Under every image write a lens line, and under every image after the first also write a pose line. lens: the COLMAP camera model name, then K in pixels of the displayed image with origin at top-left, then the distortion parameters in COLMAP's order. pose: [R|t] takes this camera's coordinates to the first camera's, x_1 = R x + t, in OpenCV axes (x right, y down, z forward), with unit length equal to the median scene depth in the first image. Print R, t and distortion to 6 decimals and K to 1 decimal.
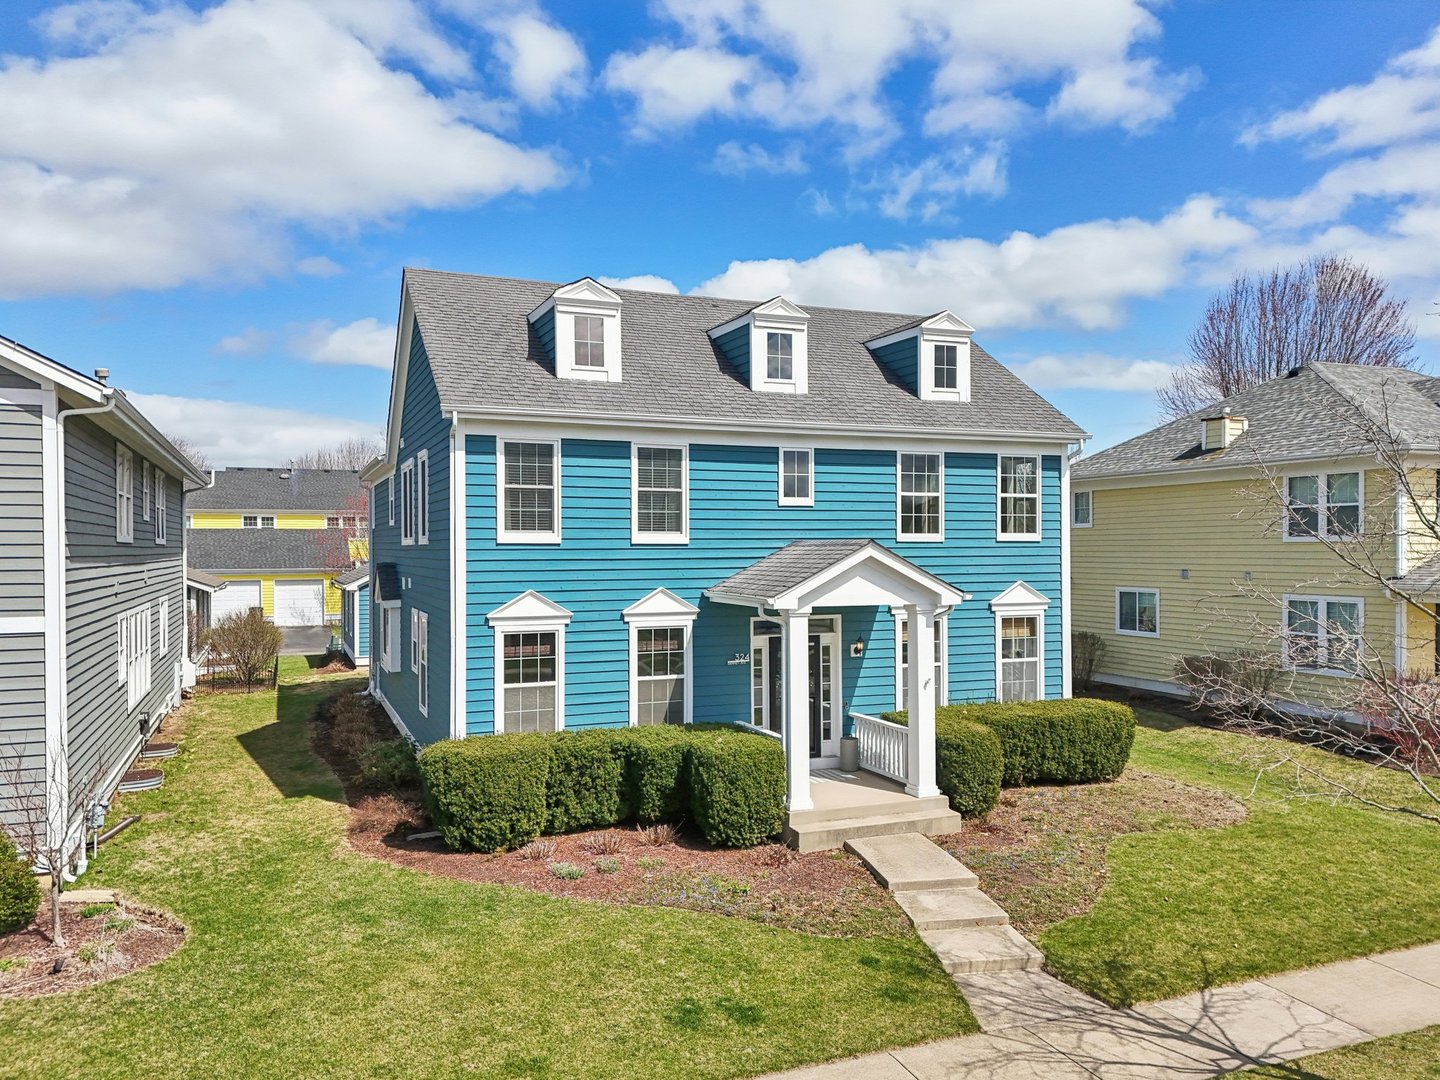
lens RADIAL K [[1075.4, 0, 720.0], [0, 1075.4, 540.0], [0, 0, 1]] dist [0.062852, -0.044064]
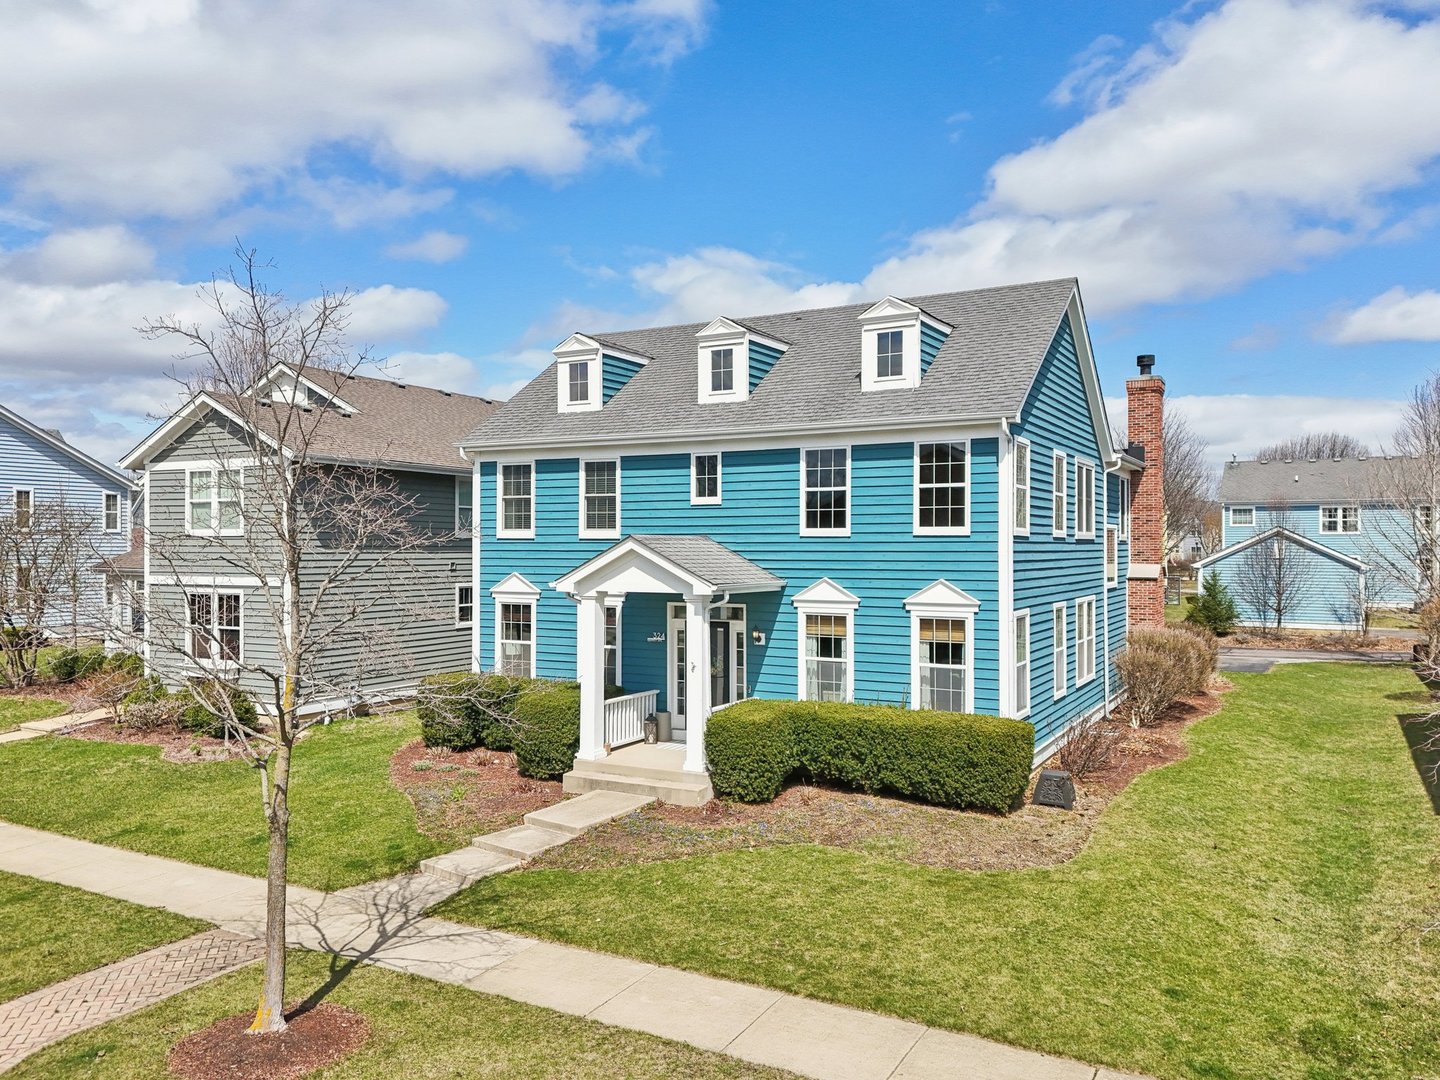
lens RADIAL K [[1077.4, 0, 720.0], [0, 1077.4, 540.0], [0, 0, 1]] dist [0.059312, -0.114477]
pose [[0.628481, 0.000227, -0.777825, 1.009512], [0.002163, 0.999996, 0.002039, 0.002916], [0.777822, -0.002964, 0.628478, 0.327697]]
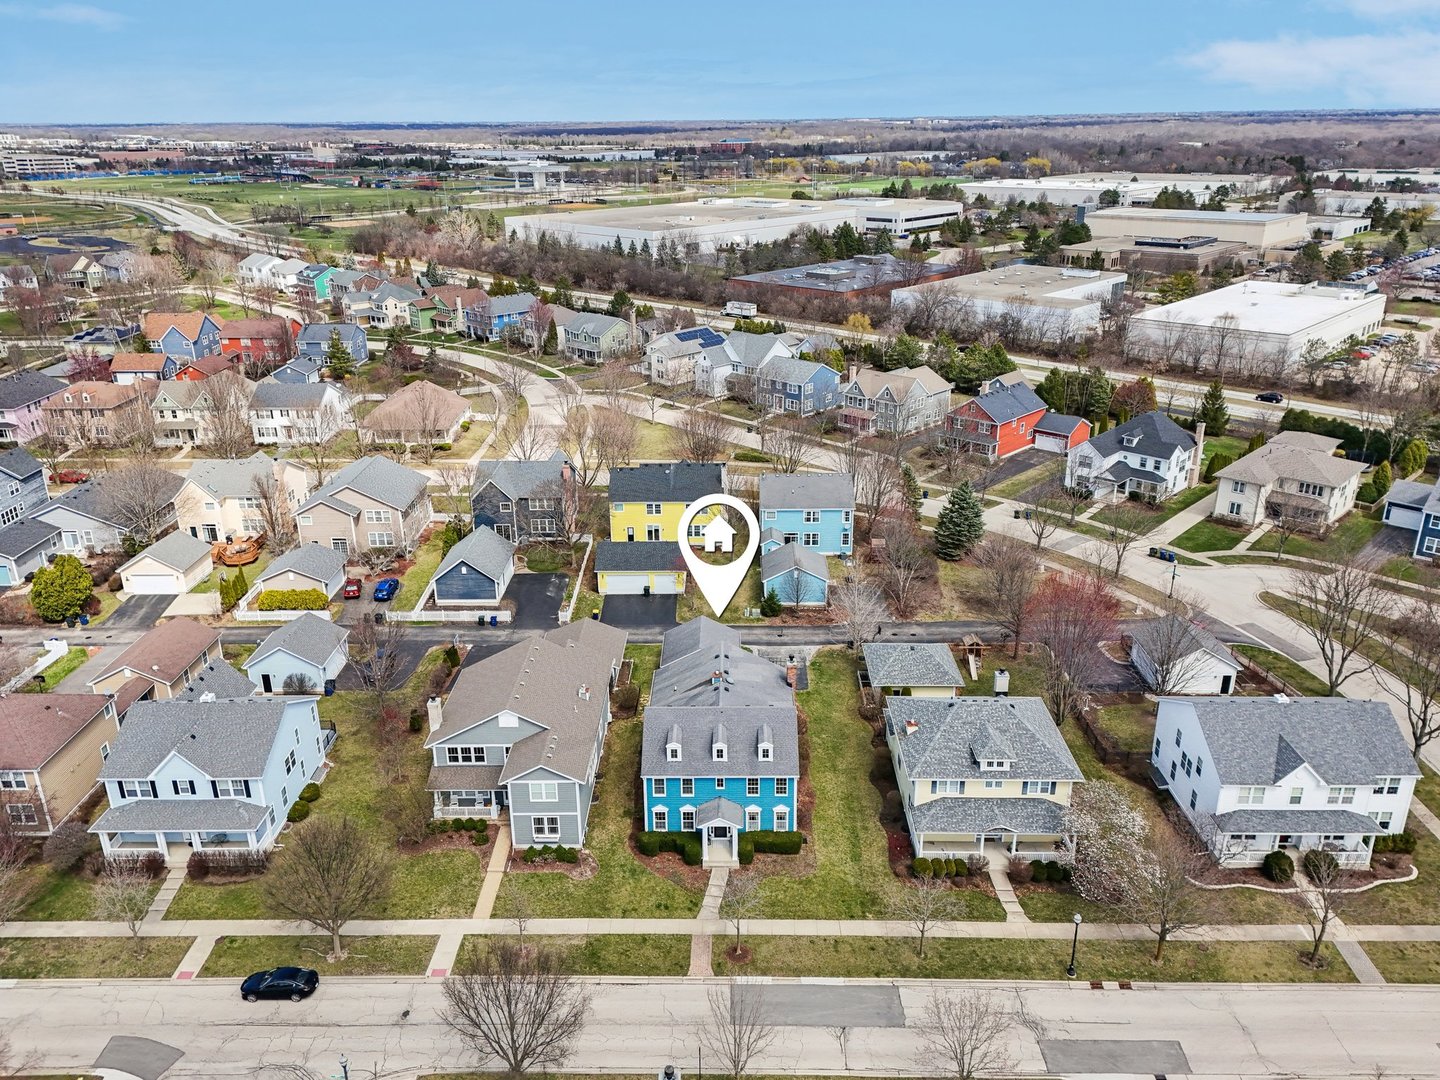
lens RADIAL K [[1059.5, 0, 713.3], [0, 1059.5, 516.2], [0, 0, 1]] dist [0.101864, -0.110210]
pose [[0.920951, 0.130094, -0.367321, 1.605789], [0.004263, 0.939206, 0.343327, -2.757724], [0.389655, -0.317753, 0.864408, -2.603689]]
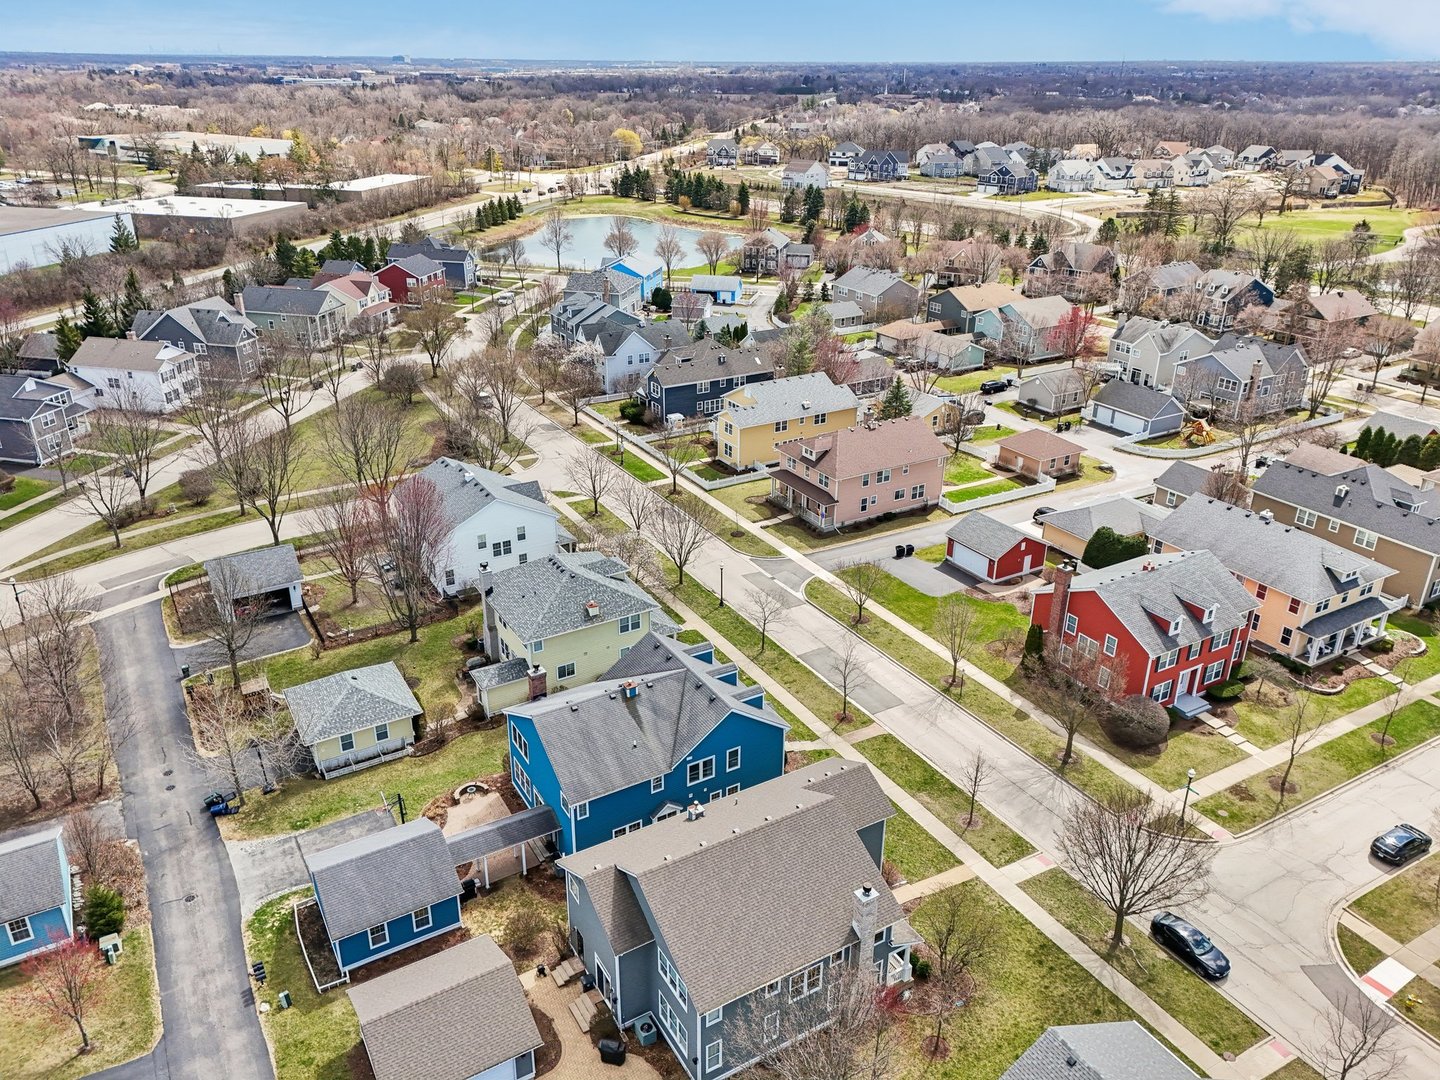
lens RADIAL K [[1059.5, 0, 713.3], [0, 1059.5, 516.2], [0, 0, 1]] dist [0.101864, -0.110210]
pose [[-0.137587, -0.386174, 0.912107, -3.710617], [0.000920, 0.920814, 0.390000, -2.522442], [-0.990489, 0.054498, -0.126337, 1.692863]]
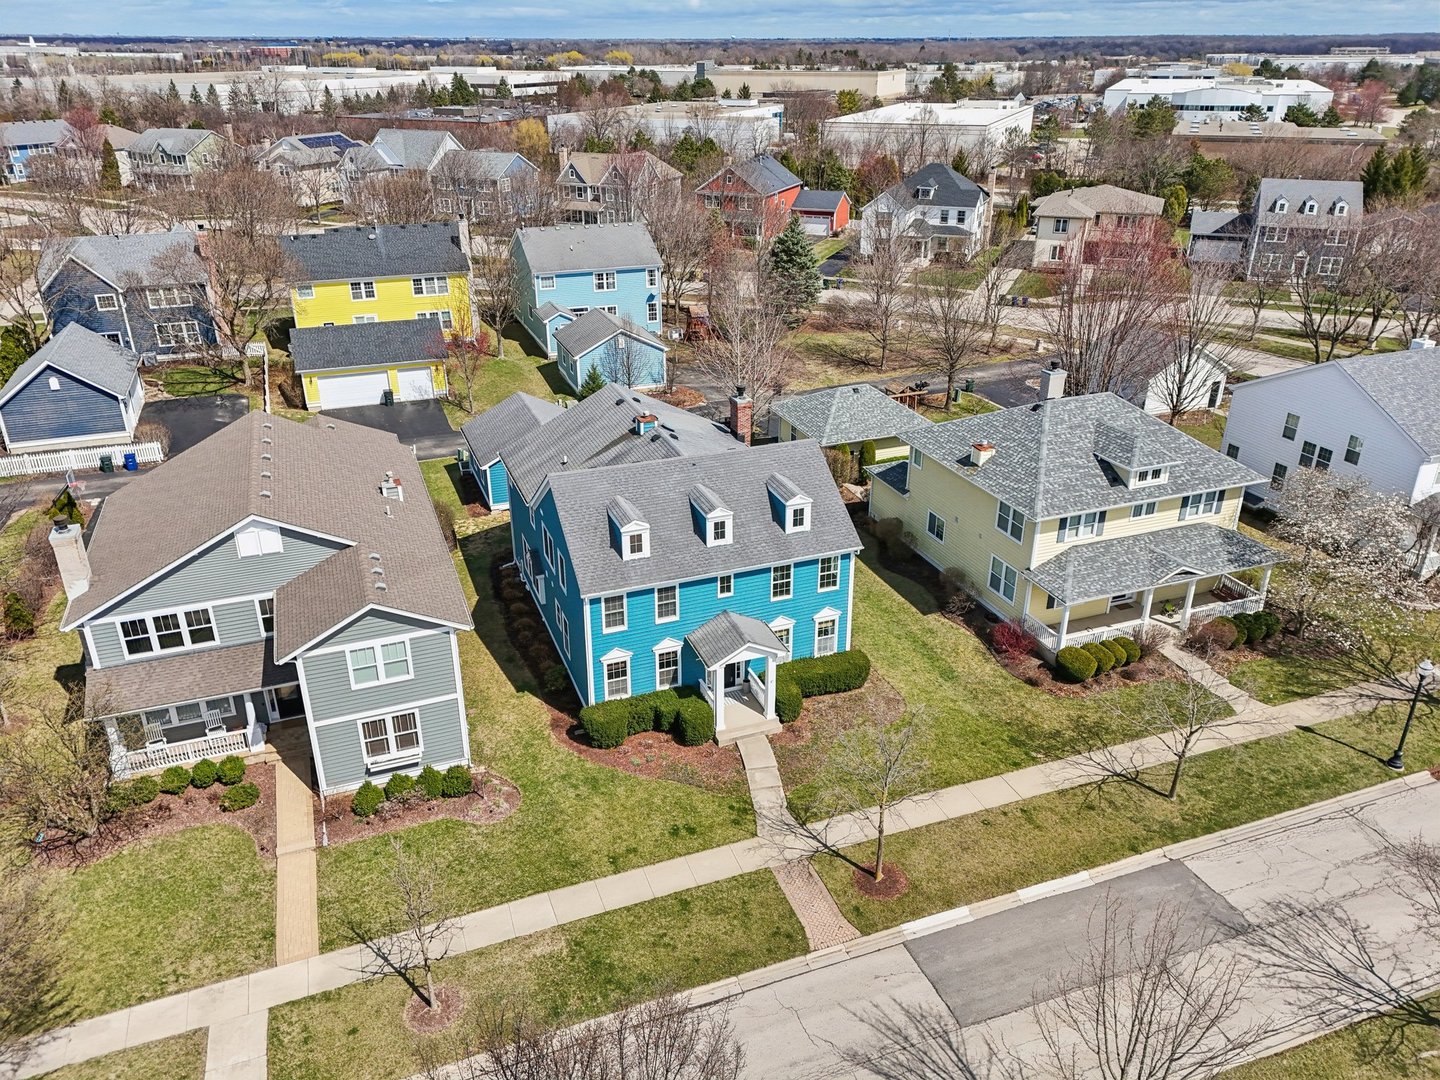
lens RADIAL K [[1059.5, 0, 713.3], [0, 1059.5, 516.2], [0, 0, 1]] dist [0.101864, -0.110210]
pose [[0.999666, 0.012338, -0.022696, 0.101109], [-0.002032, 0.913411, 0.407033, -1.203045], [0.025752, -0.406851, 0.913132, -1.103553]]
